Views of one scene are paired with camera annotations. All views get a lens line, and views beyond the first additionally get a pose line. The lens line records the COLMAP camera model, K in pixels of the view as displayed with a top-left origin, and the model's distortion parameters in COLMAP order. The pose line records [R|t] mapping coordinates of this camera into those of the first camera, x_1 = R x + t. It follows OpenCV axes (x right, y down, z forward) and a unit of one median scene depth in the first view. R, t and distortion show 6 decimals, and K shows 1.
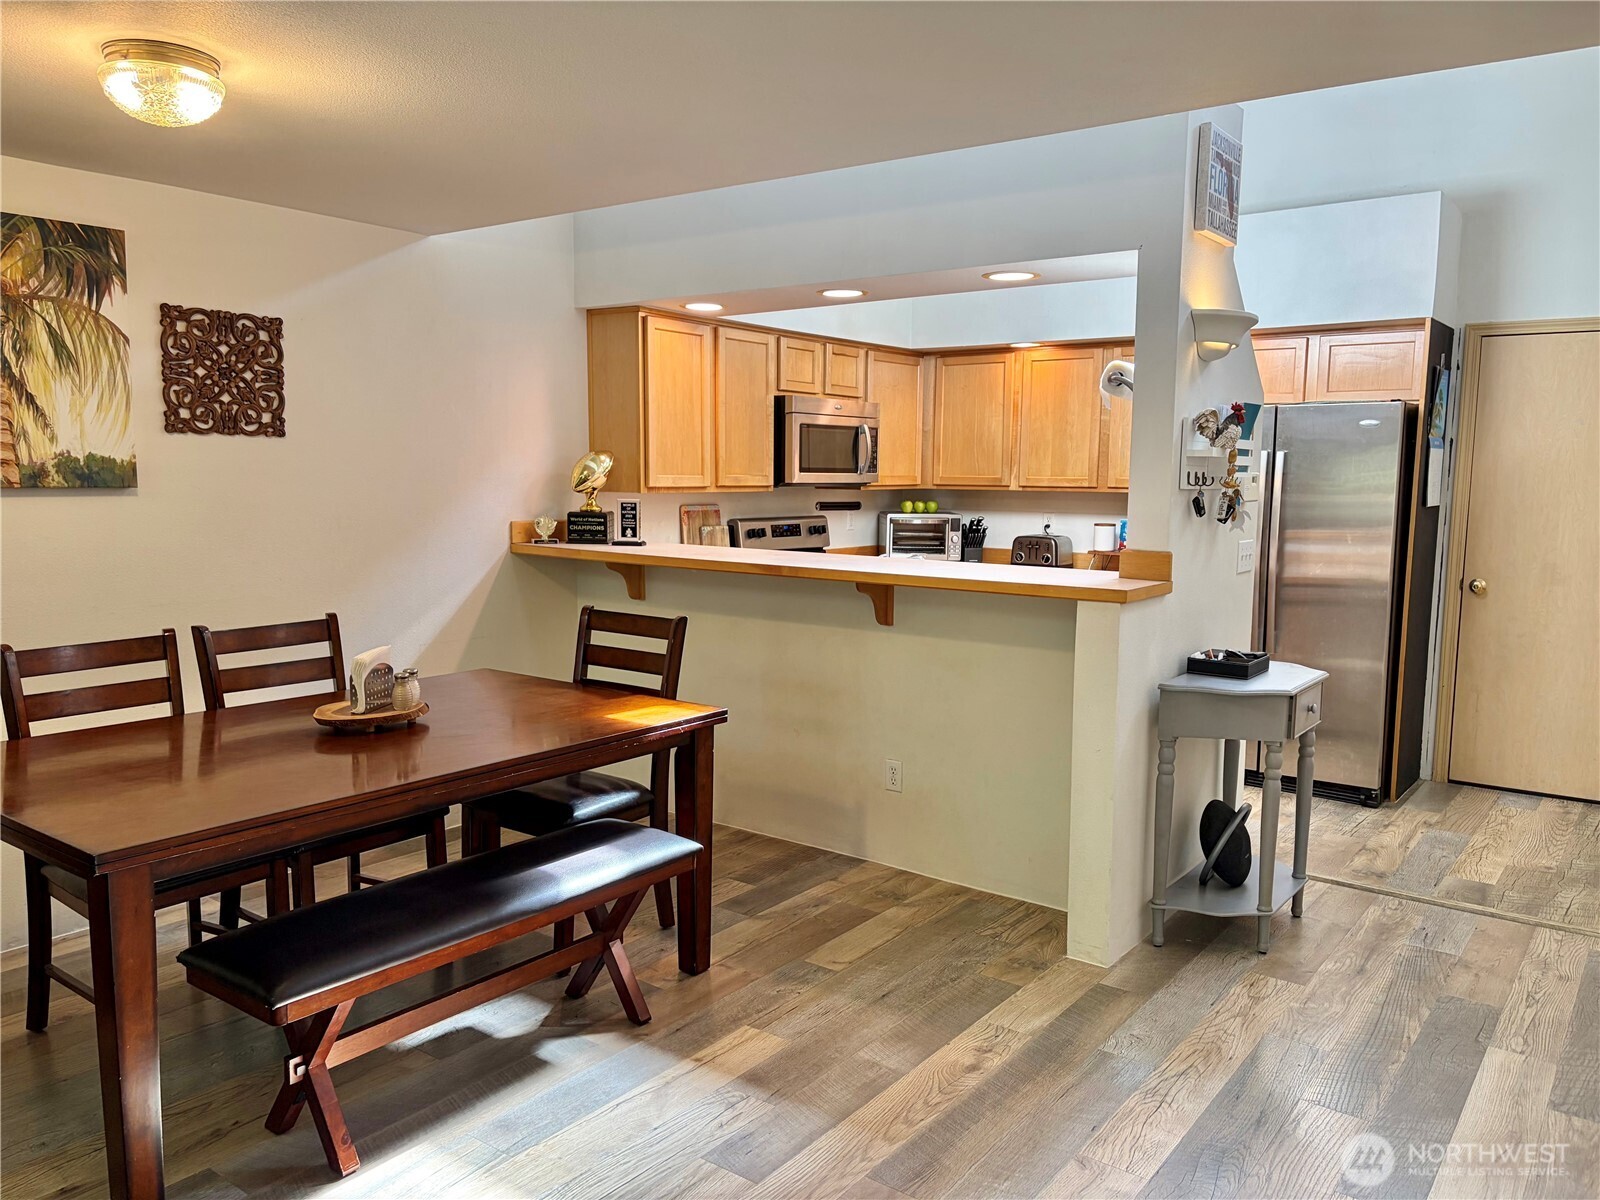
lens RADIAL K [[1179.8, 0, 769.6], [0, 1179.8, 628.4], [0, 0, 1]] dist [0.087379, -0.104211]
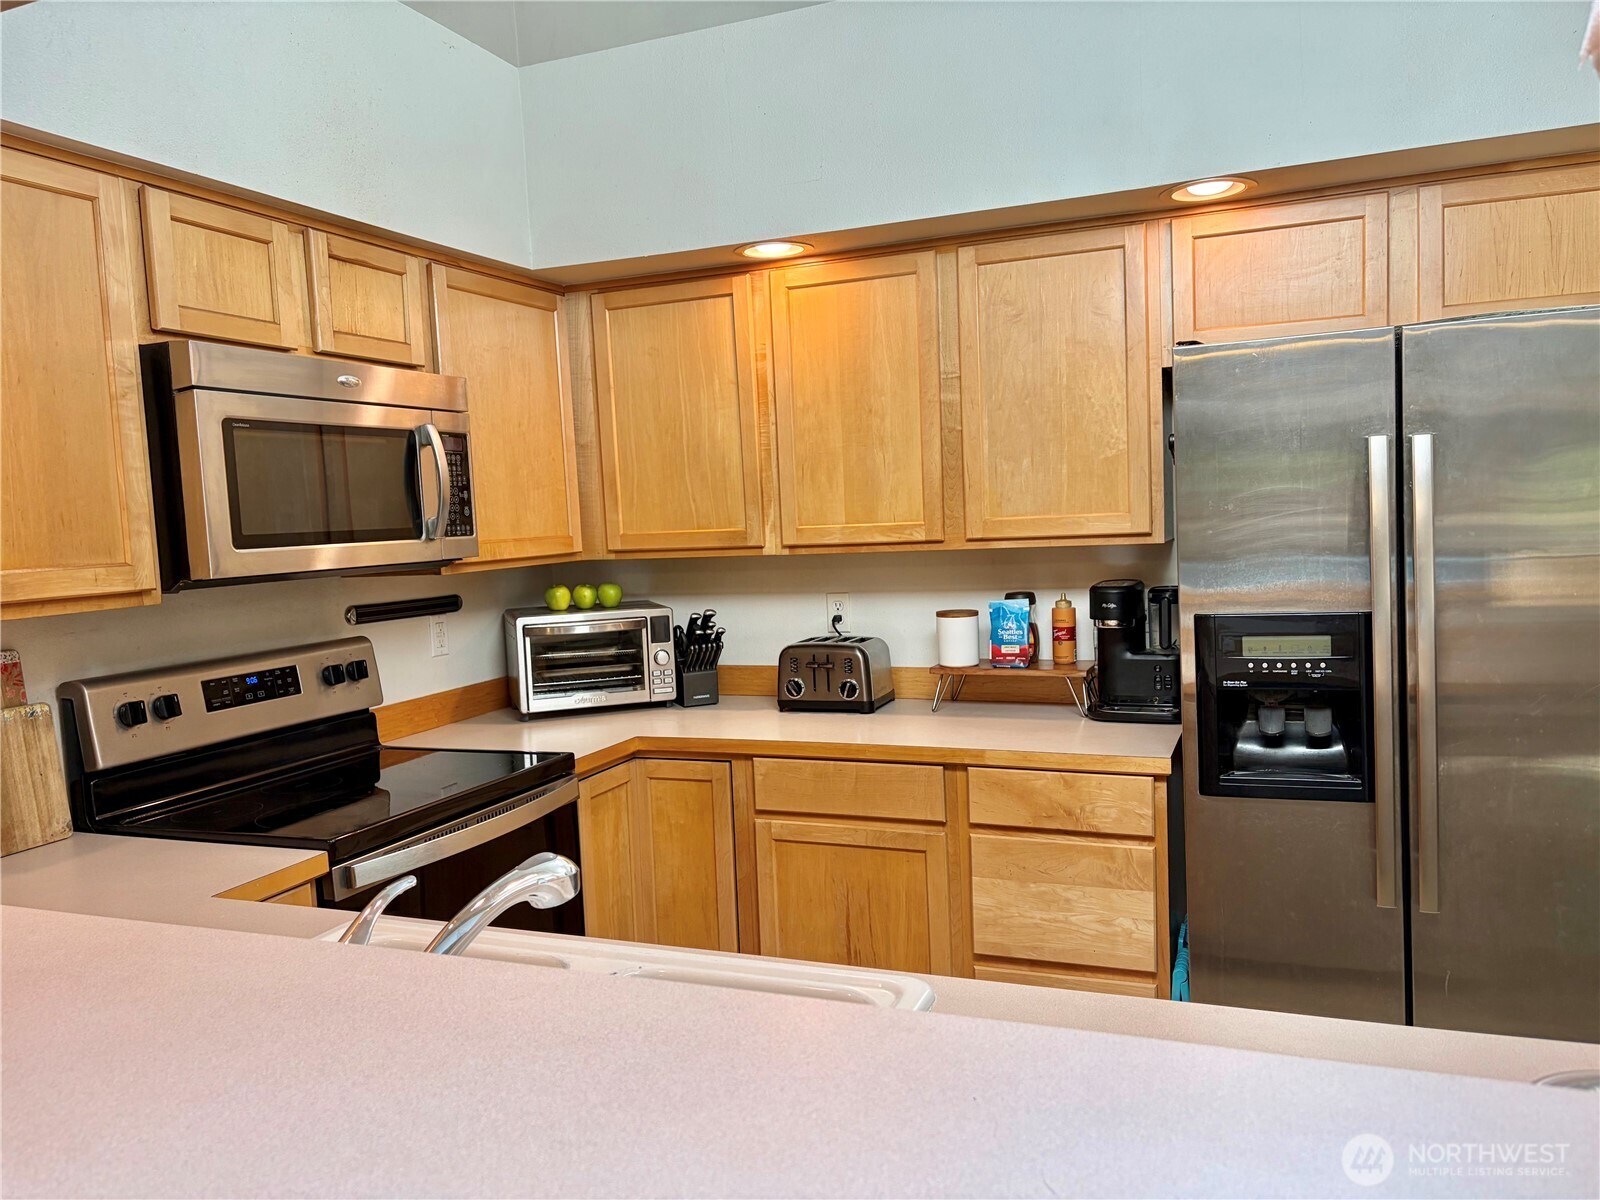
lens RADIAL K [[1189.0, 0, 800.0], [0, 1189.0, 600.0], [0, 0, 1]] dist [0.022494, -0.003440]
pose [[0.959354, -0.072573, 0.272715, 0.130648], [0.089437, 0.994741, -0.049907, -0.115849], [-0.267659, 0.072269, 0.960800, 0.842393]]
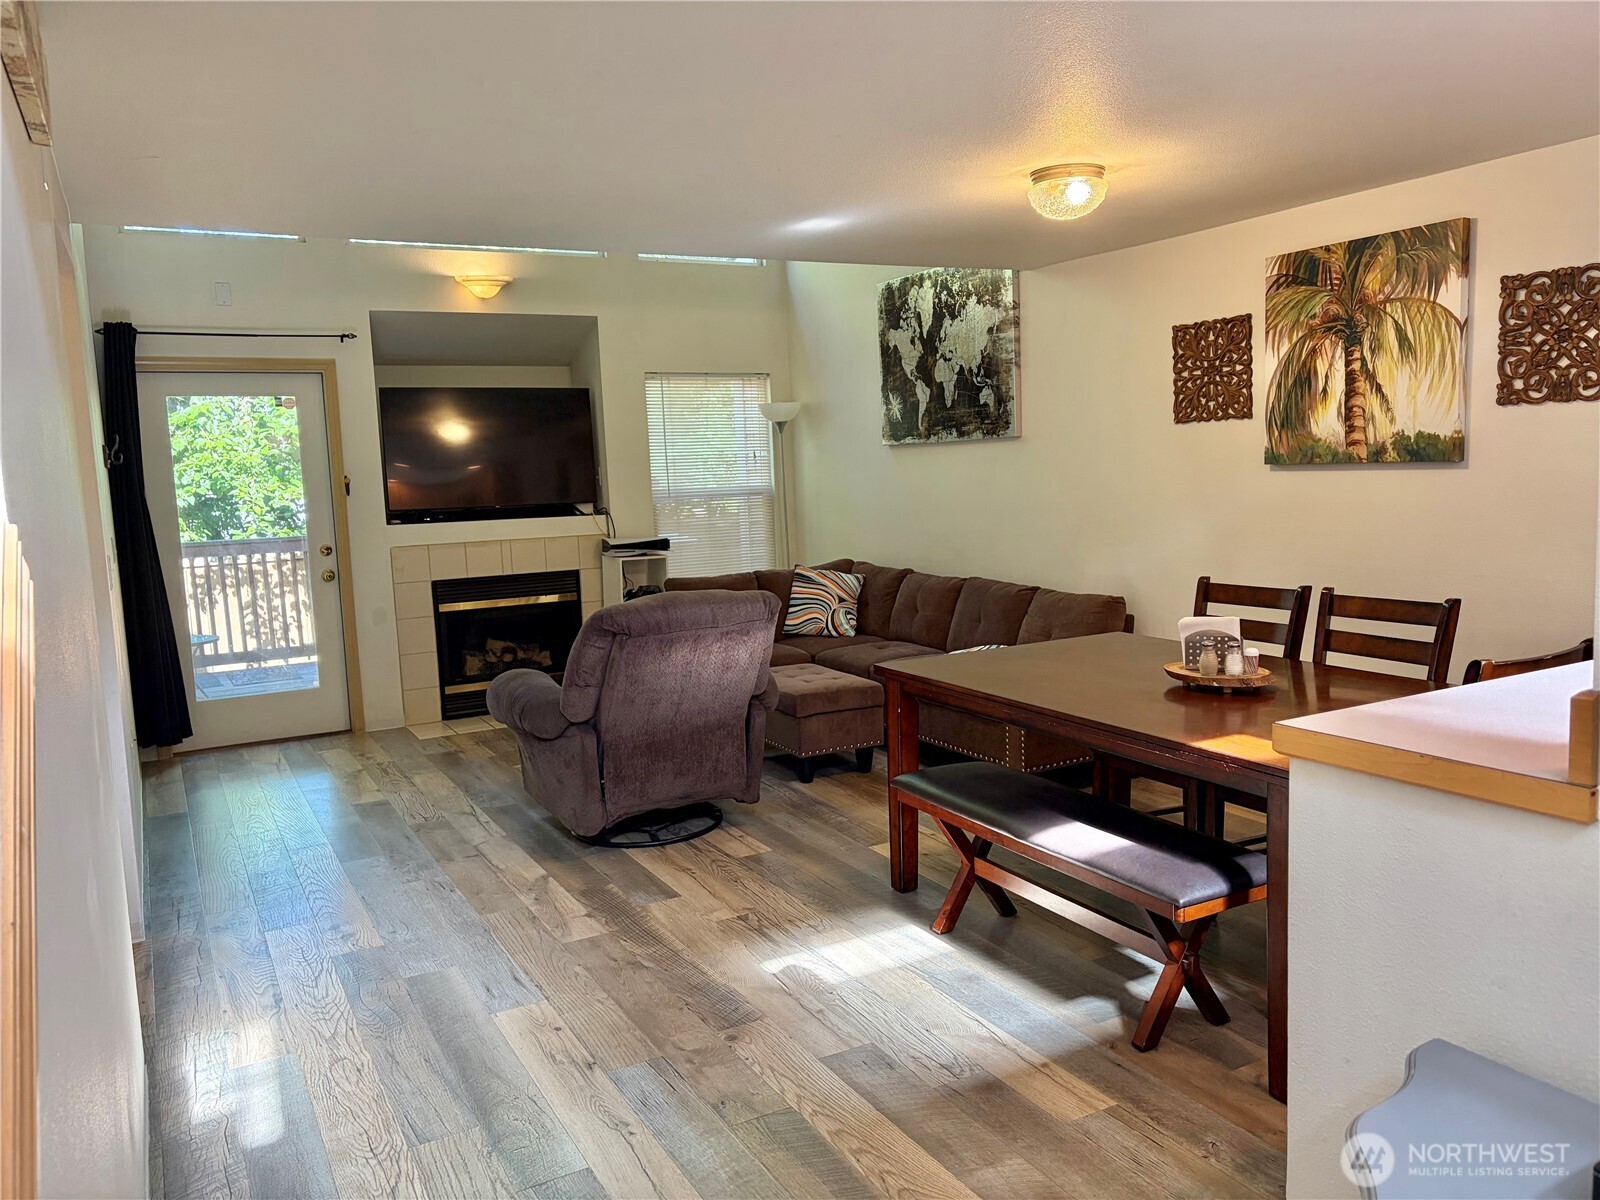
lens RADIAL K [[1201.7, 0, 806.6], [0, 1201.7, 601.9], [0, 0, 1]] dist [0.065865, -0.071599]
pose [[-0.392527, 0.113882, -0.912663, 0.628222], [-0.088439, 0.983033, 0.160700, -0.107468], [0.915479, 0.143794, -0.375795, 0.821886]]
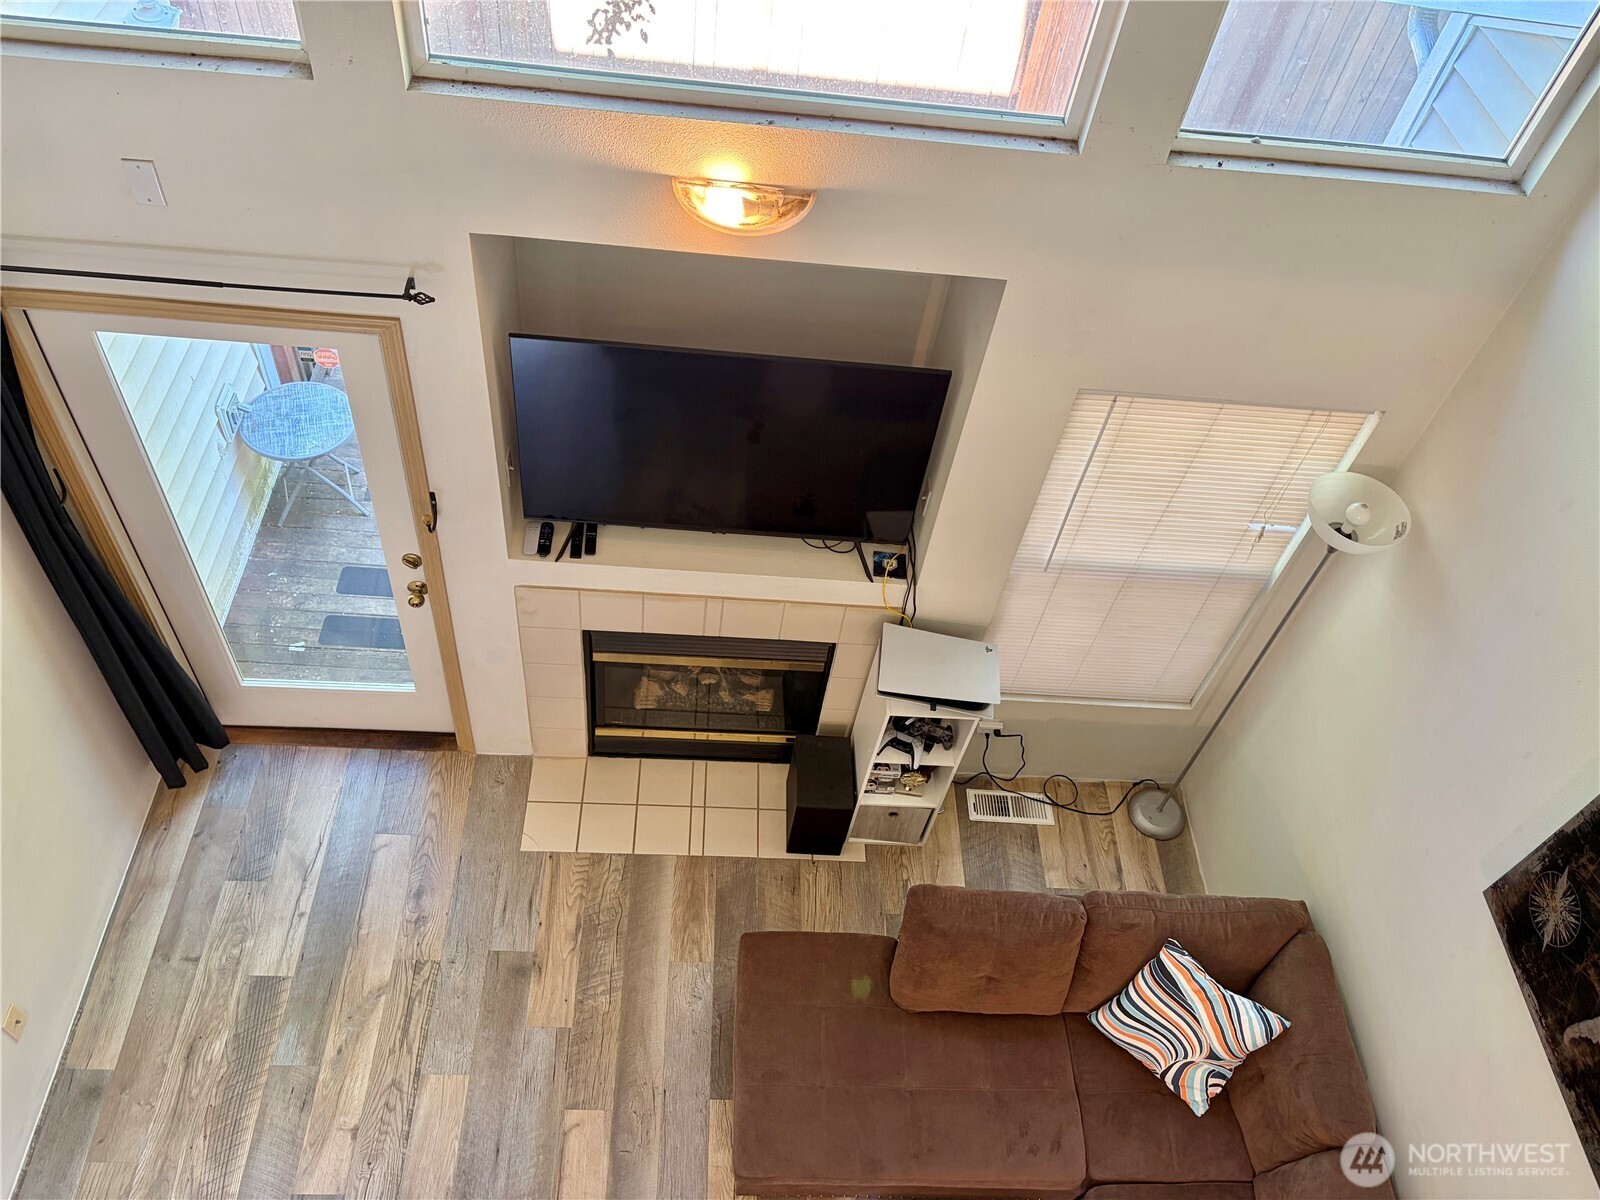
lens RADIAL K [[1199.6, 0, 804.0], [0, 1199.6, 597.1], [0, 0, 1]] dist [0.057815, -0.069358]
pose [[-0.772128, 0.426754, -0.470849, -0.420183], [-0.200585, 0.539396, 0.817813, -0.686663], [0.602979, 0.725902, -0.330882, 0.104759]]
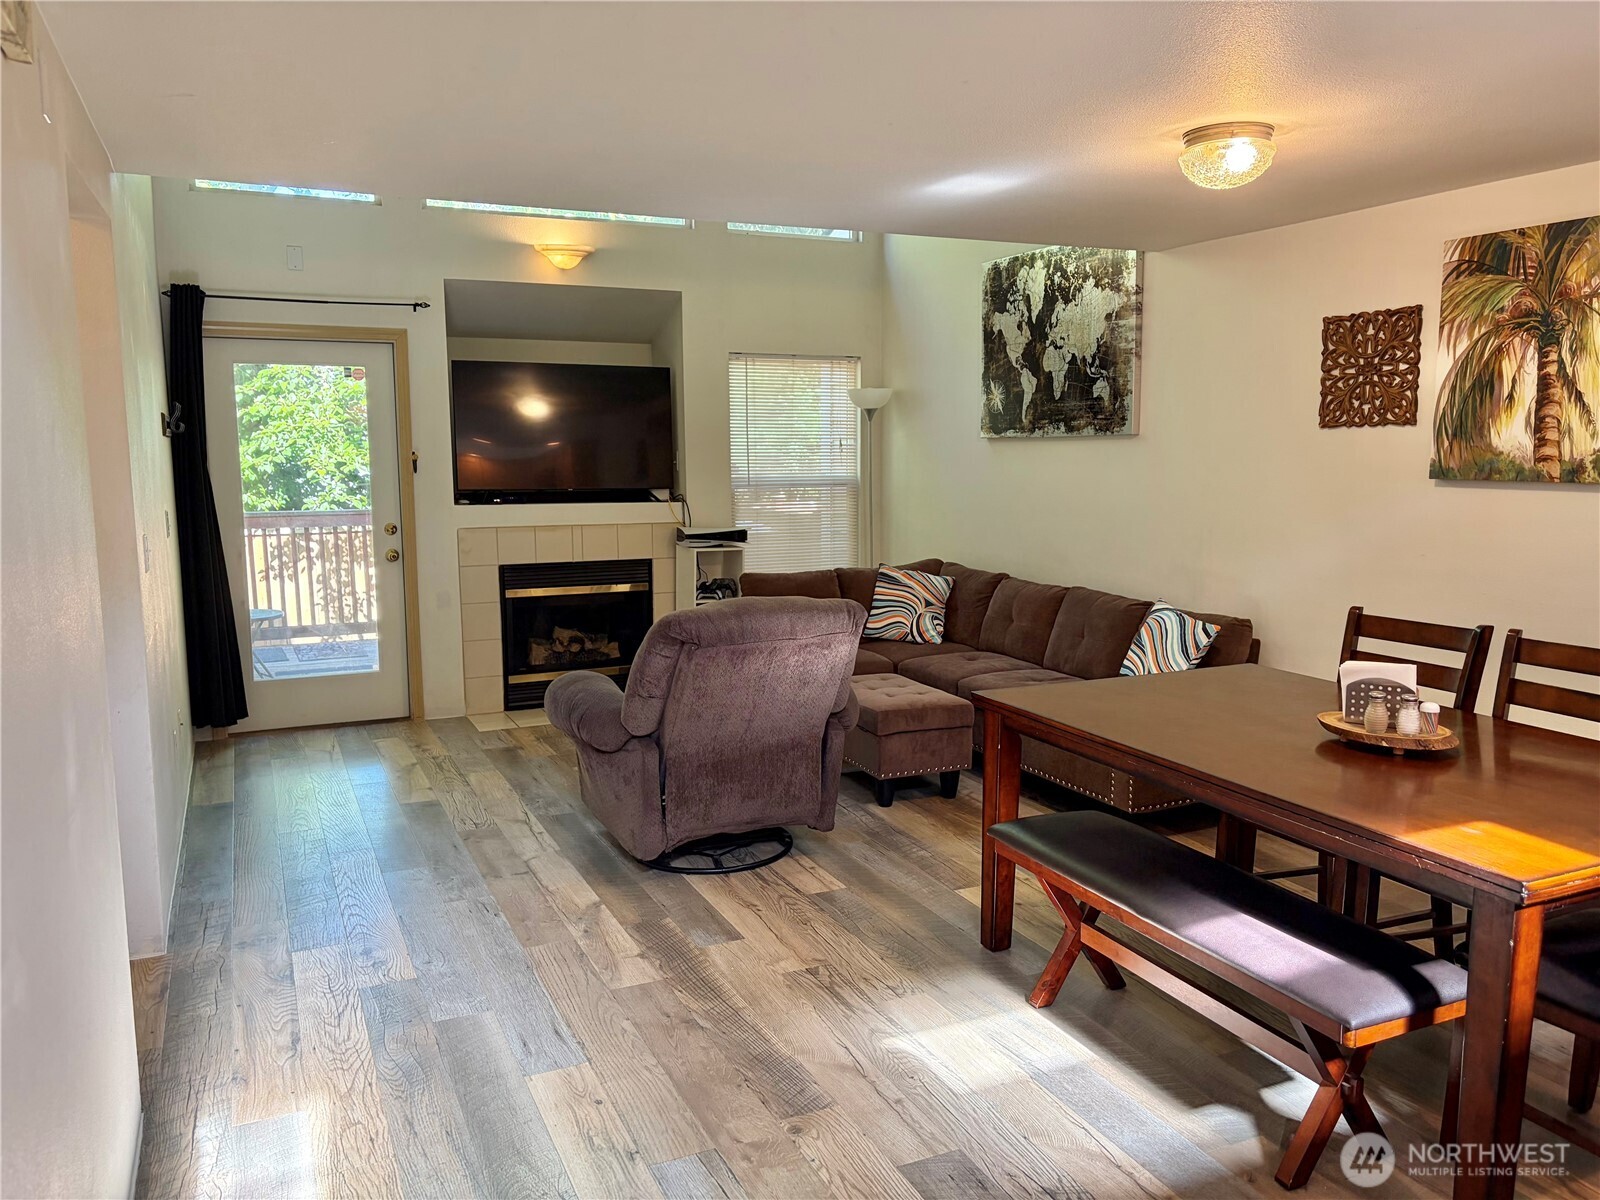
lens RADIAL K [[1206.2, 0, 803.4], [0, 1206.2, 601.1], [0, 0, 1]] dist [0.067441, -0.081486]
pose [[-0.455548, 0.107795, -0.883661, 0.533103], [-0.118727, 0.976417, 0.180317, -0.110951], [0.882258, 0.187057, -0.432007, 0.766962]]
